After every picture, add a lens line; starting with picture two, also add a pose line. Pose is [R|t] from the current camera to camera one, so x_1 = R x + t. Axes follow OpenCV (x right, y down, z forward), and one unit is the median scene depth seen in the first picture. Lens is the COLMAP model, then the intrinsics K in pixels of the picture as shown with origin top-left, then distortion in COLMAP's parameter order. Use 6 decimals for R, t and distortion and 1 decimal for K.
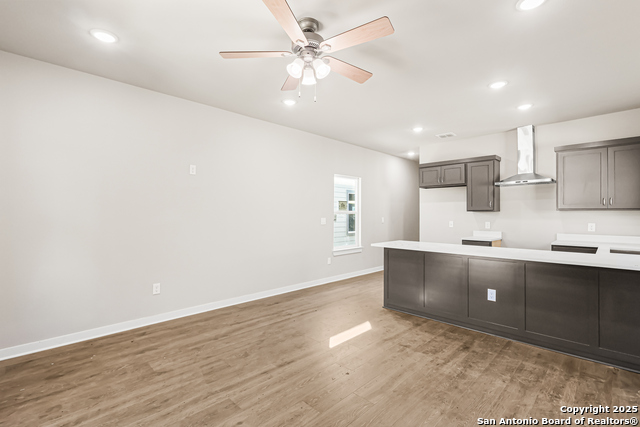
lens RADIAL K [[303.8, 0, 318.3], [0, 303.8, 216.7], [0, 0, 1]] dist [0.001638, -0.000200]
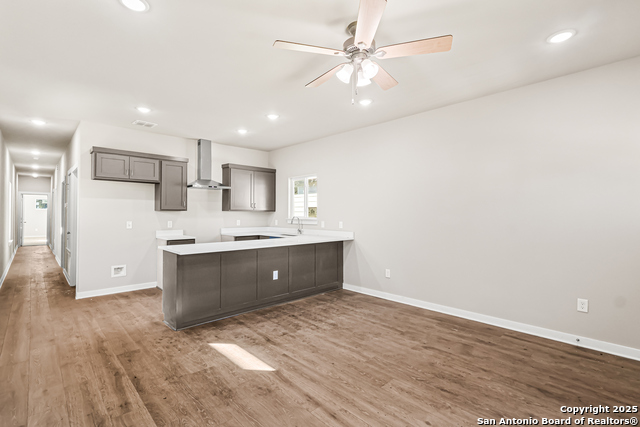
lens RADIAL K [[303.8, 0, 318.3], [0, 303.8, 216.7], [0, 0, 1]] dist [0.001638, -0.000200]
pose [[0.000815, -0.006791, 0.999977, -0.741370], [0.005194, 0.999963, 0.006787, -0.003941], [-0.999986, 0.005188, 0.000850, 0.804566]]
